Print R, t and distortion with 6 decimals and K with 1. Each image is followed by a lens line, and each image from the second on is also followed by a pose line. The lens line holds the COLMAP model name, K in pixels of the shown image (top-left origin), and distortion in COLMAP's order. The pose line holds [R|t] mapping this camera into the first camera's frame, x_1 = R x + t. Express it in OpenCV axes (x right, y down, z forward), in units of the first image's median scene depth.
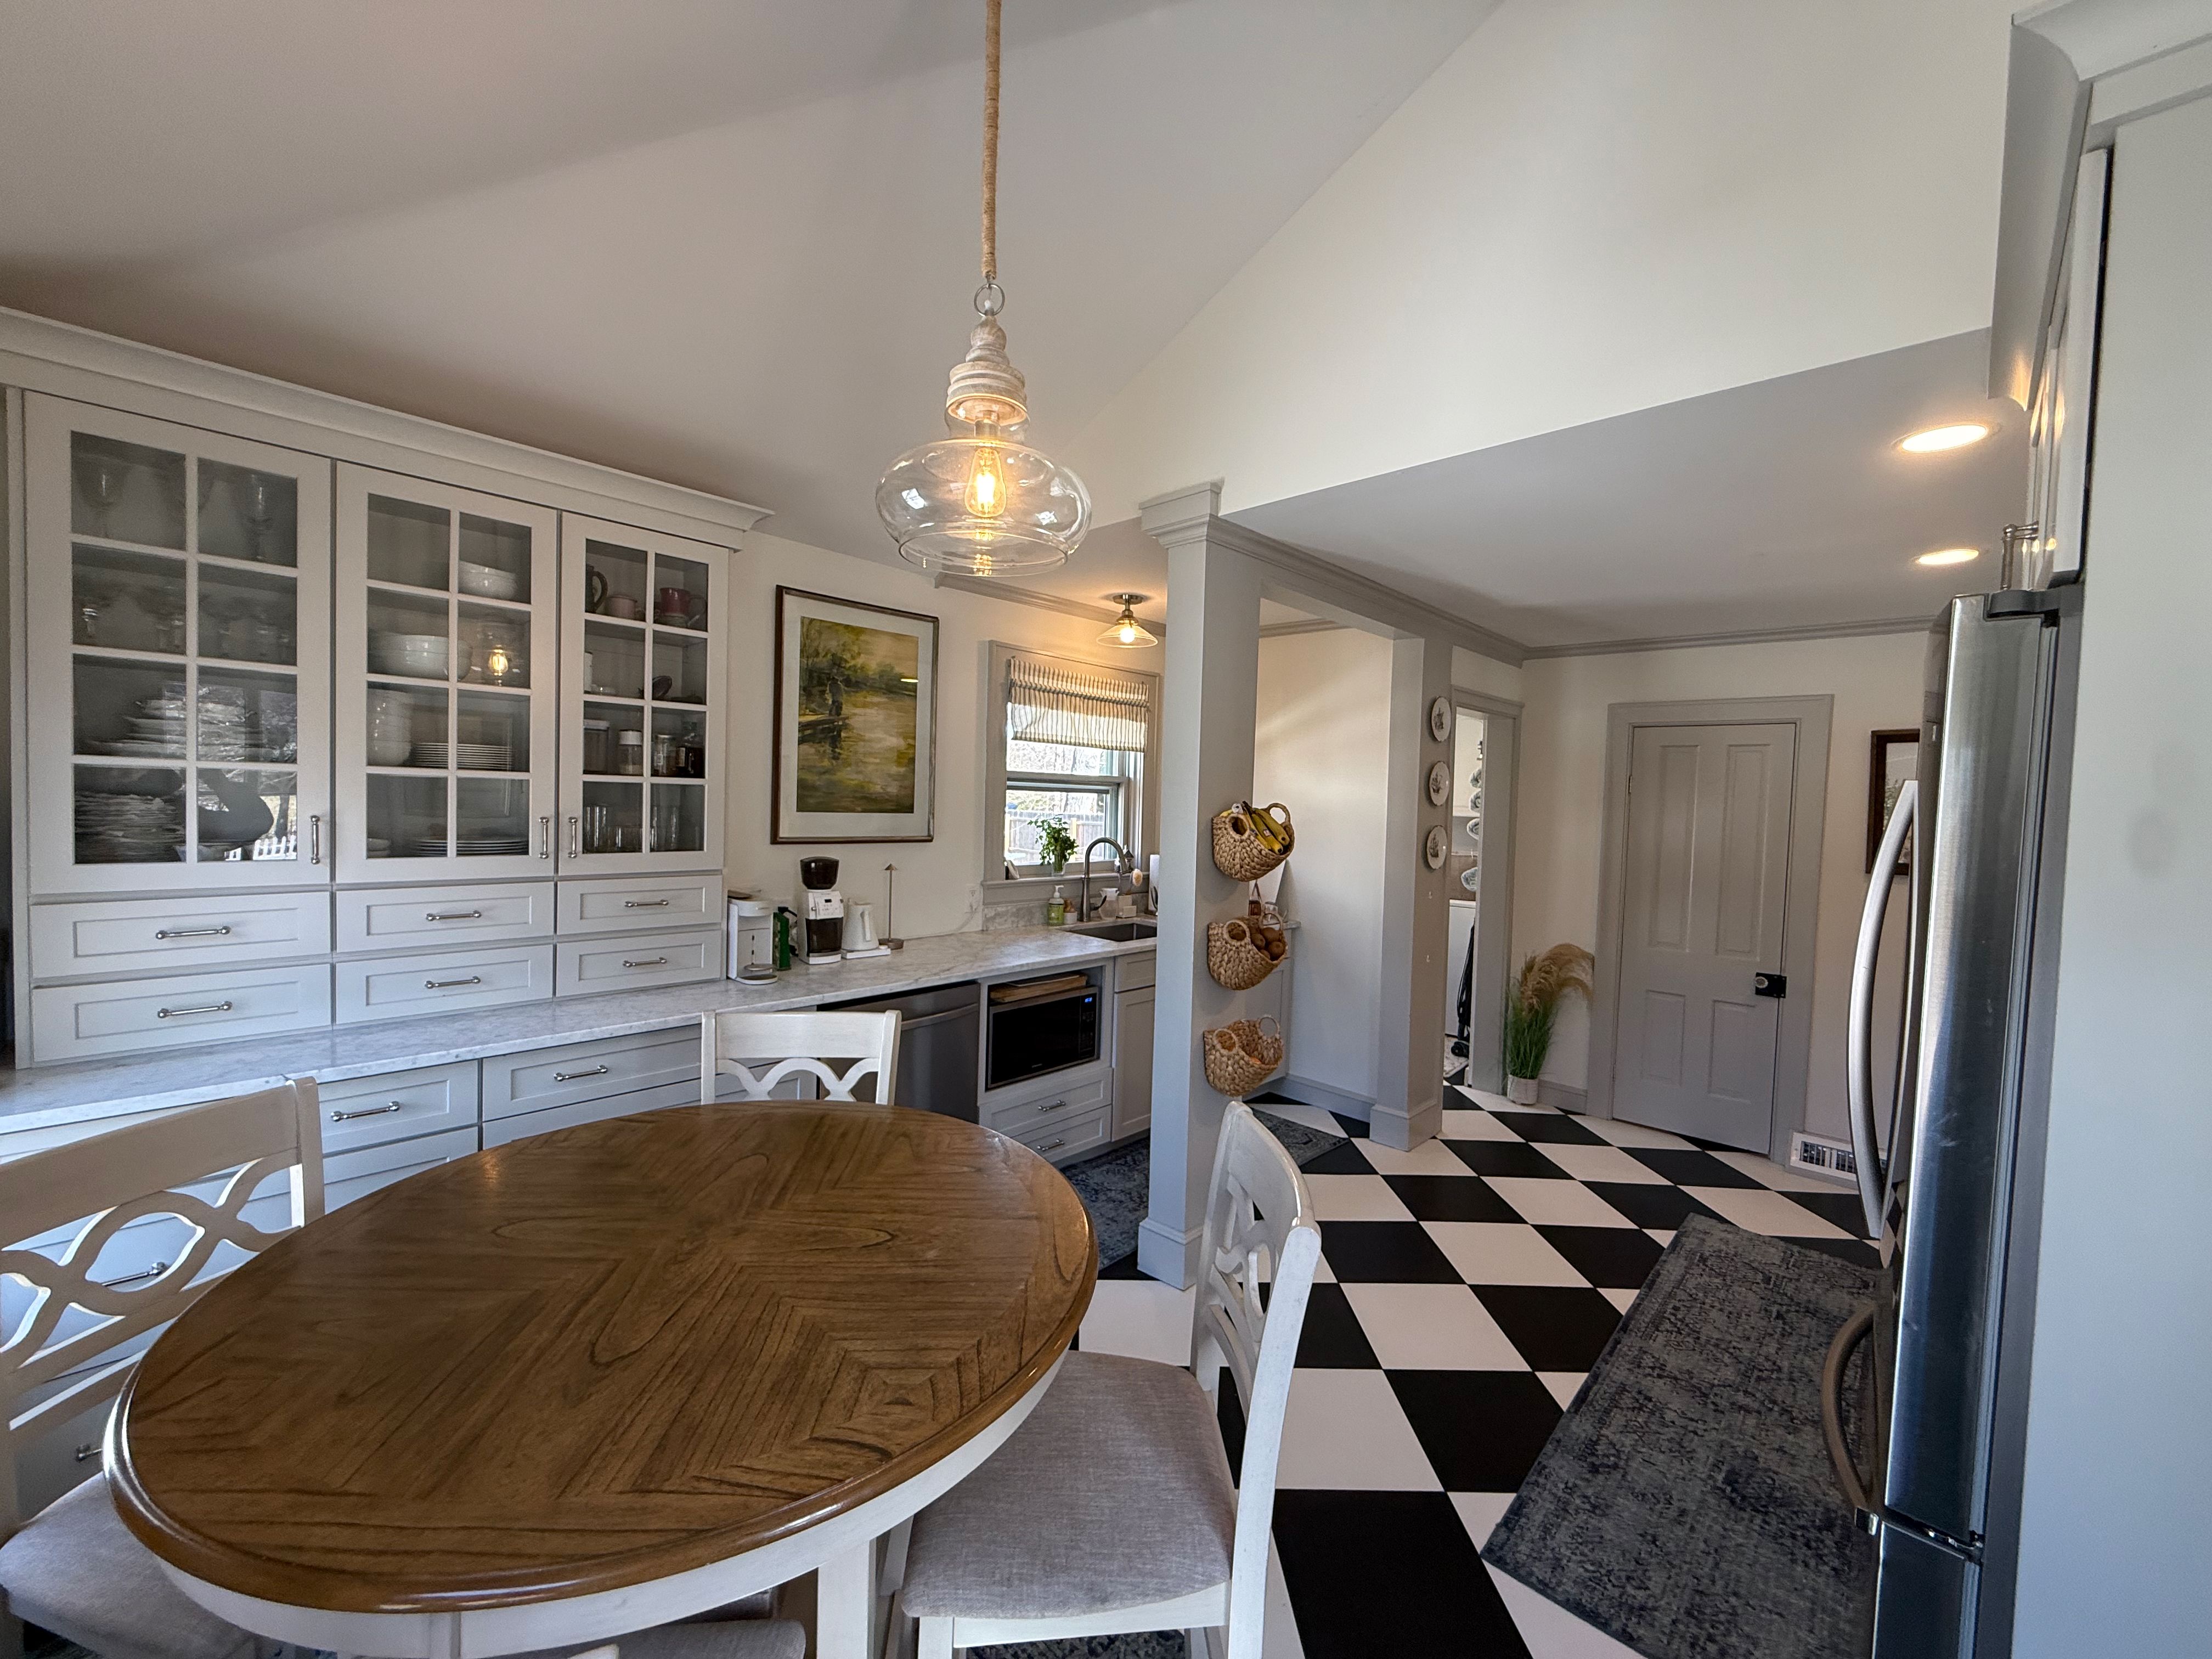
lens RADIAL K [[878.8, 0, 1099.0], [0, 878.8, 824.9], [0, 0, 1]] dist [-0.001222, 0.000037]
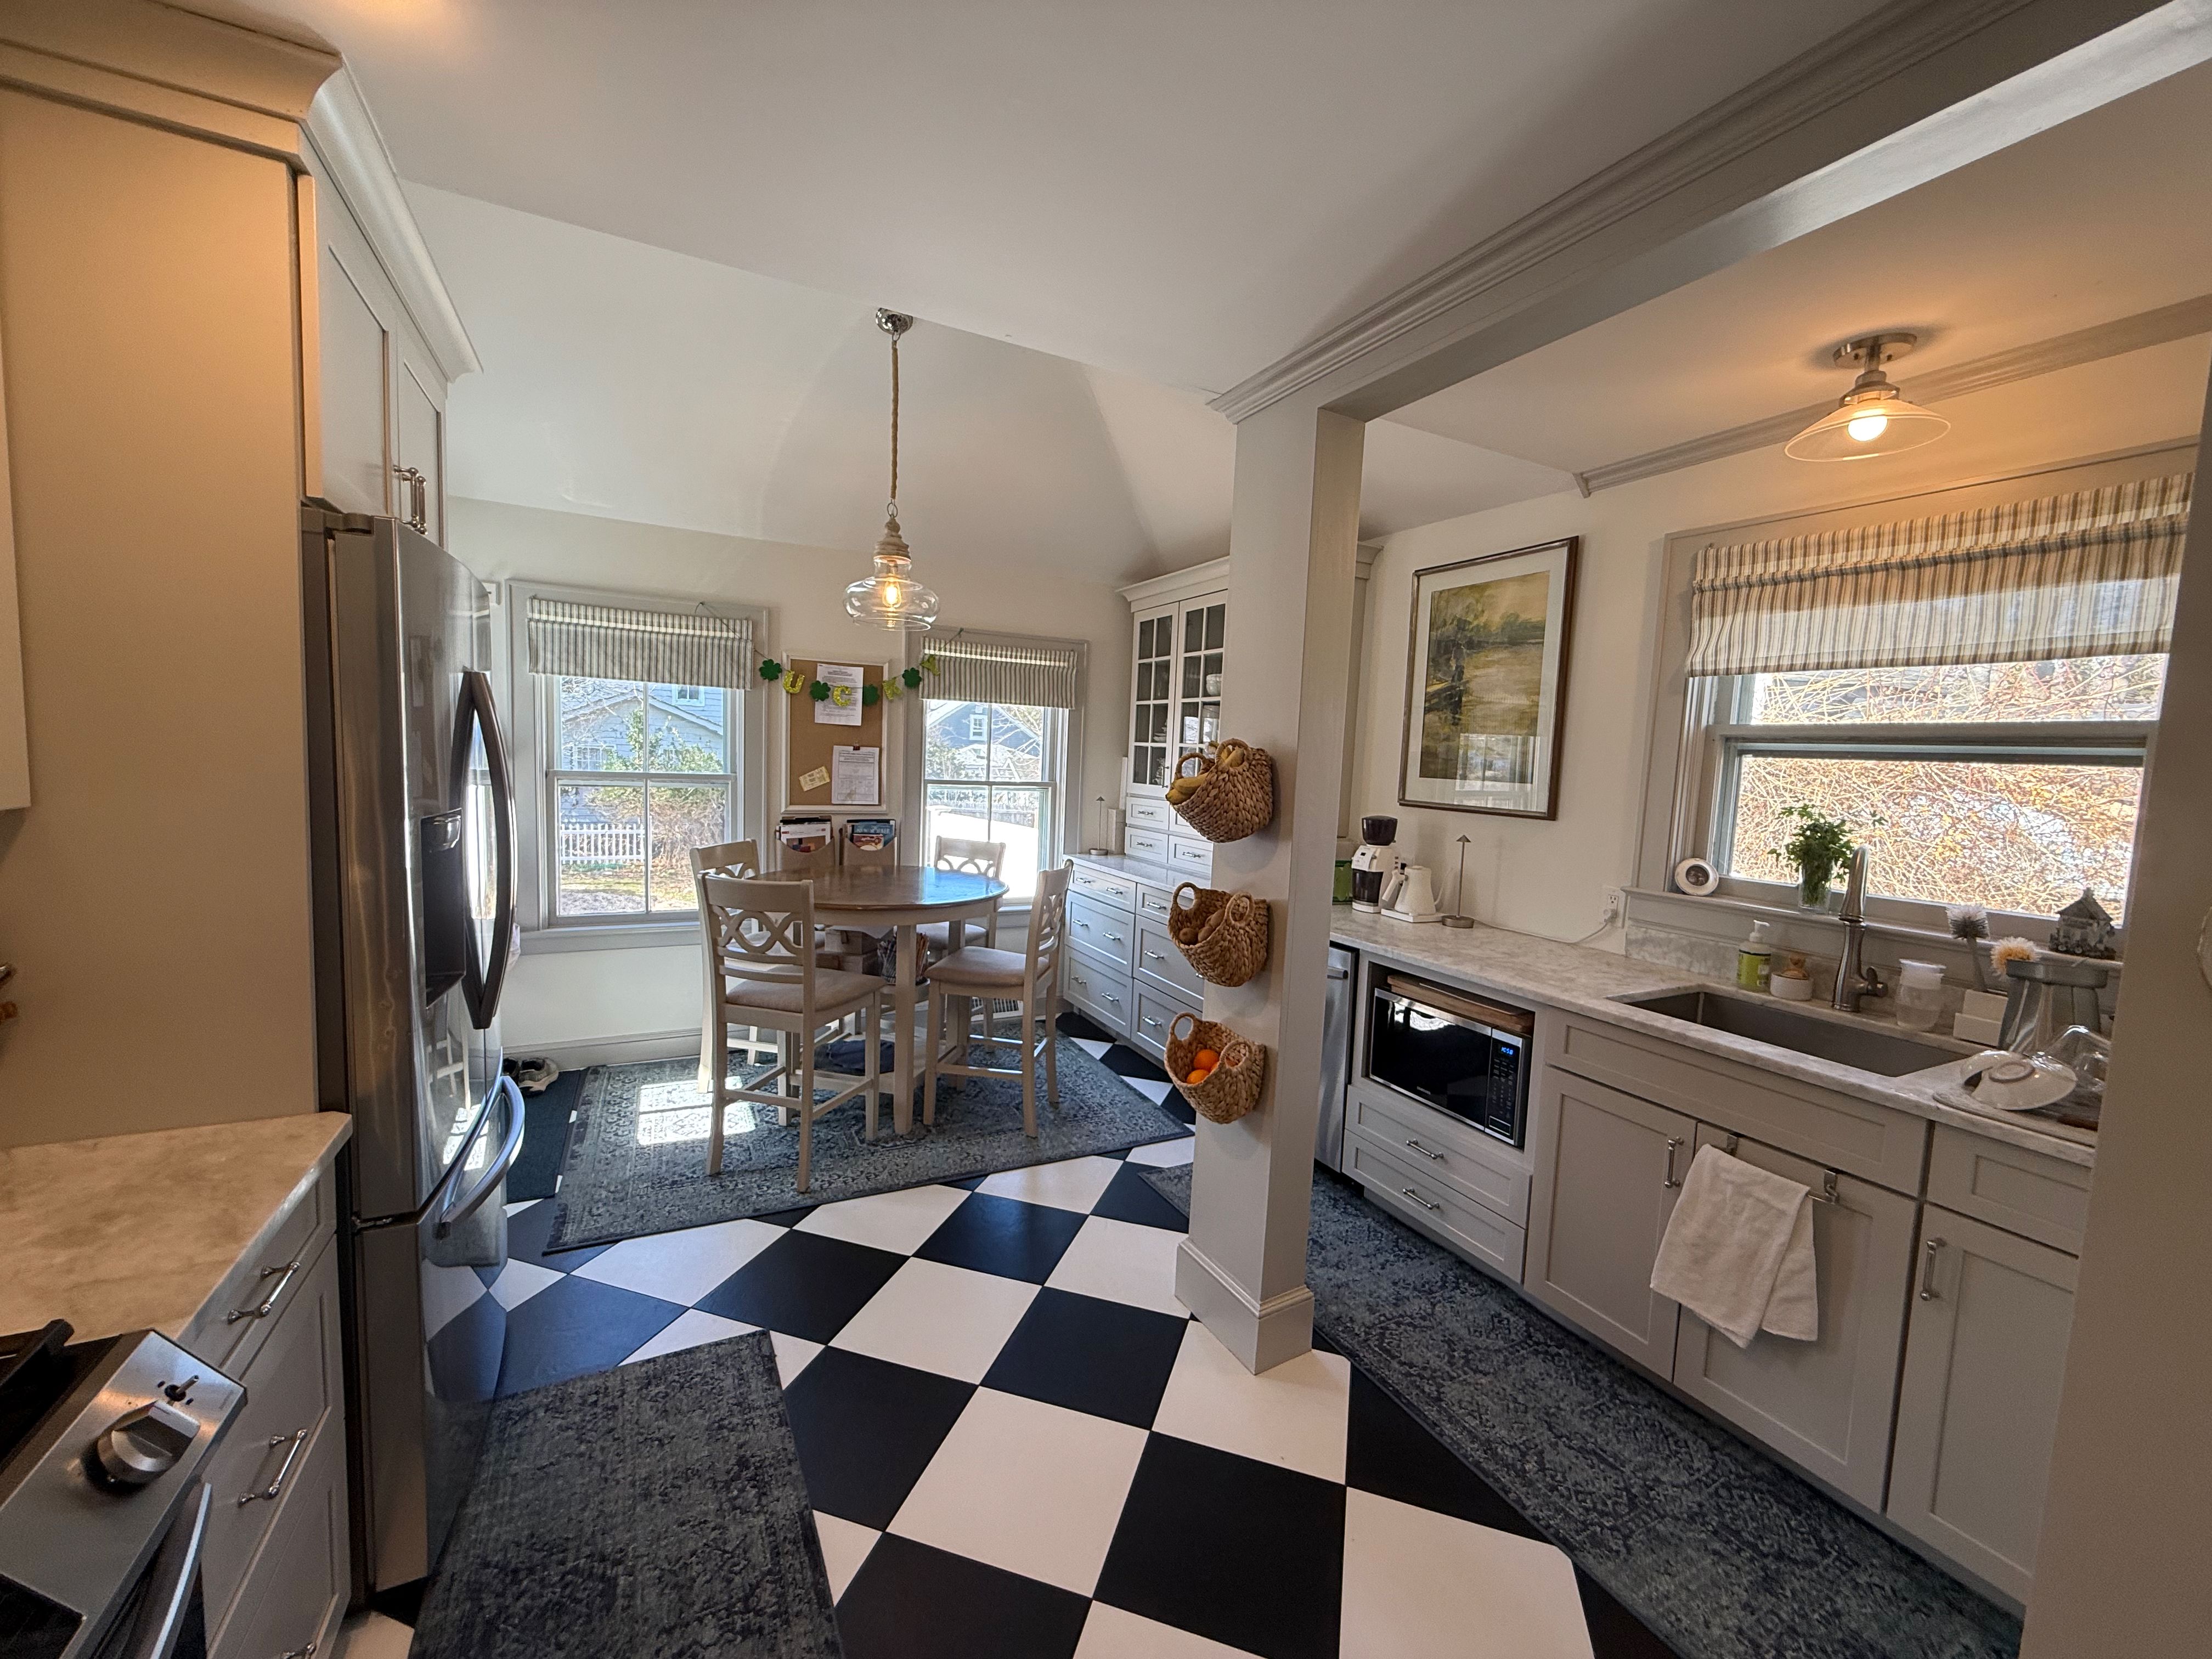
lens RADIAL K [[878.8, 0, 1099.0], [0, 878.8, 824.9], [0, 0, 1]] dist [-0.001222, 0.000037]
pose [[-0.312915, 0.030835, -0.949281, 0.785925], [-0.083967, 0.994661, 0.059988, 0.011206], [0.946062, 0.098480, -0.308655, 0.959481]]
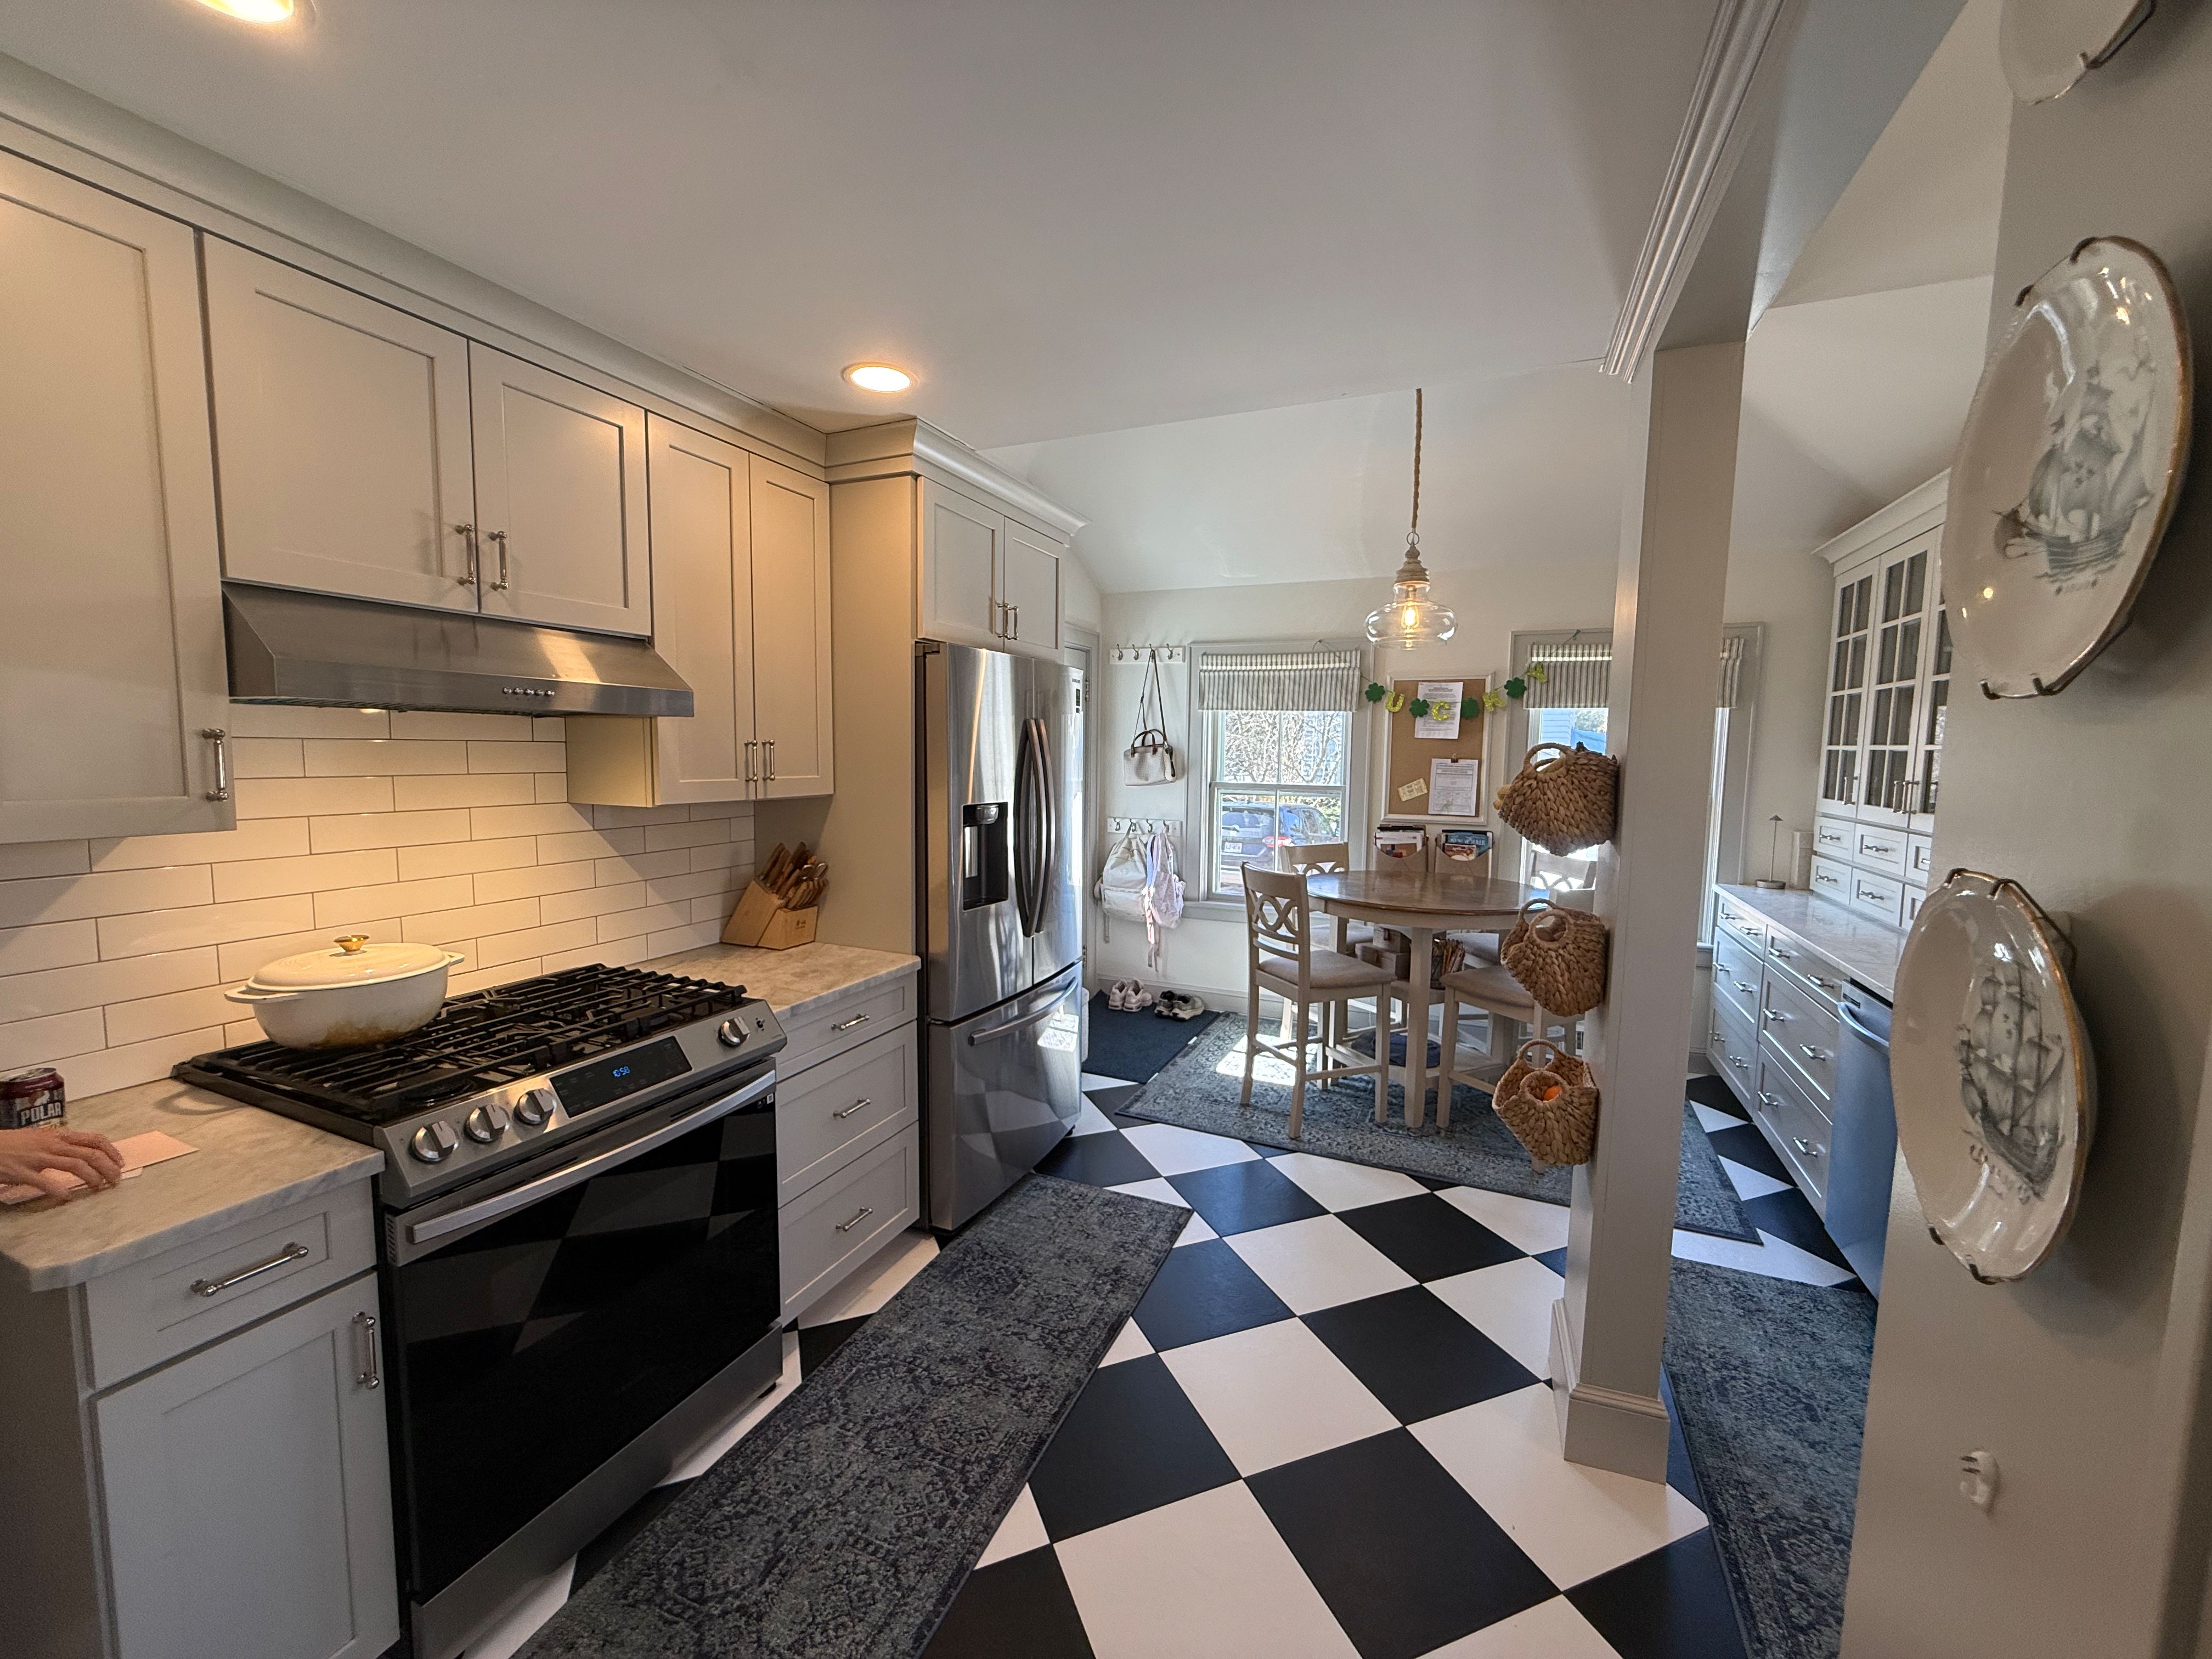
lens RADIAL K [[878.8, 0, 1099.0], [0, 878.8, 824.9], [0, 0, 1]] dist [-0.001222, 0.000037]
pose [[-0.934230, -0.013701, -0.356409, 0.643373], [-0.056160, 0.992448, 0.109057, -0.012619], [0.352223, 0.121901, -0.927943, 1.280150]]
